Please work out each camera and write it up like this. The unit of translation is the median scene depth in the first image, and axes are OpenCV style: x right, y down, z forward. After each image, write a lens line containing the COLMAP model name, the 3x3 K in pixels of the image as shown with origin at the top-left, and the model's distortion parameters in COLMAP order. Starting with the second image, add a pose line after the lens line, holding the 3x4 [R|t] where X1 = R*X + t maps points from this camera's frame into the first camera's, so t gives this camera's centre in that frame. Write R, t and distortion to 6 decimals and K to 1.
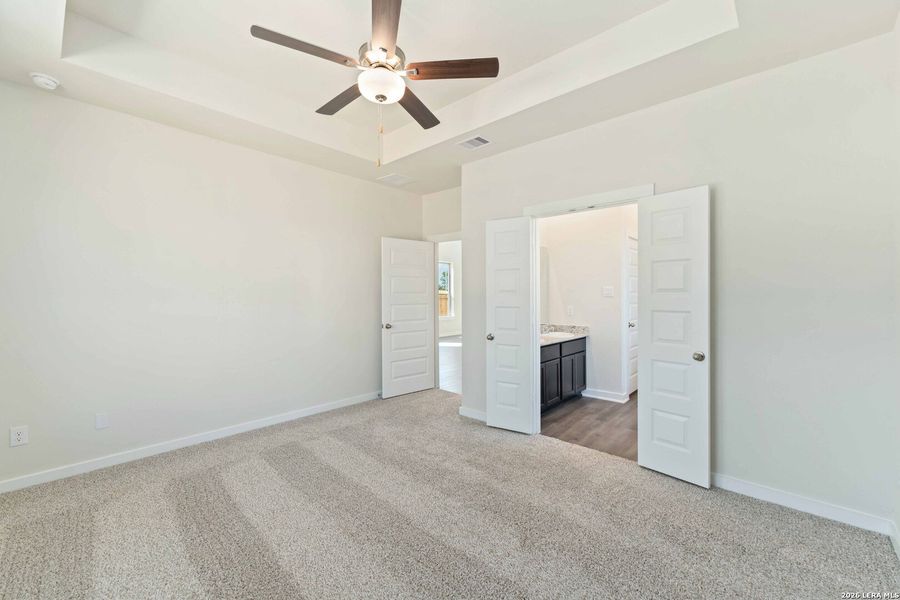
lens RADIAL K [[369.0, 0, 449.1], [0, 369.0, 294.4], [0, 0, 1]] dist [-0.001349, 0.000019]
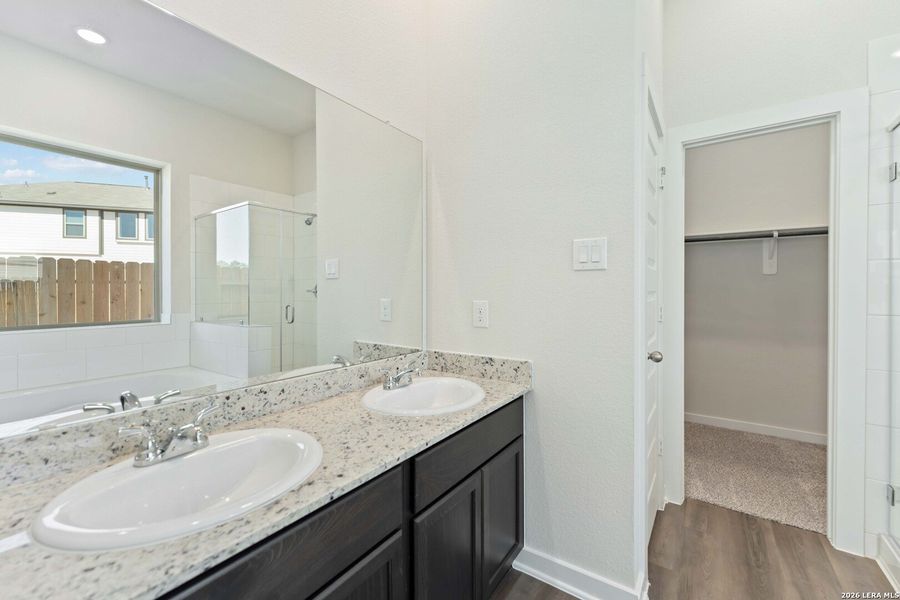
lens RADIAL K [[369.0, 0, 449.1], [0, 369.0, 294.4], [0, 0, 1]] dist [-0.001349, 0.000019]
pose [[0.990247, -0.005354, 0.139220, 0.259523], [0.004091, 0.999948, 0.009355, 0.023453], [-0.139263, -0.008694, 0.990217, 0.682515]]
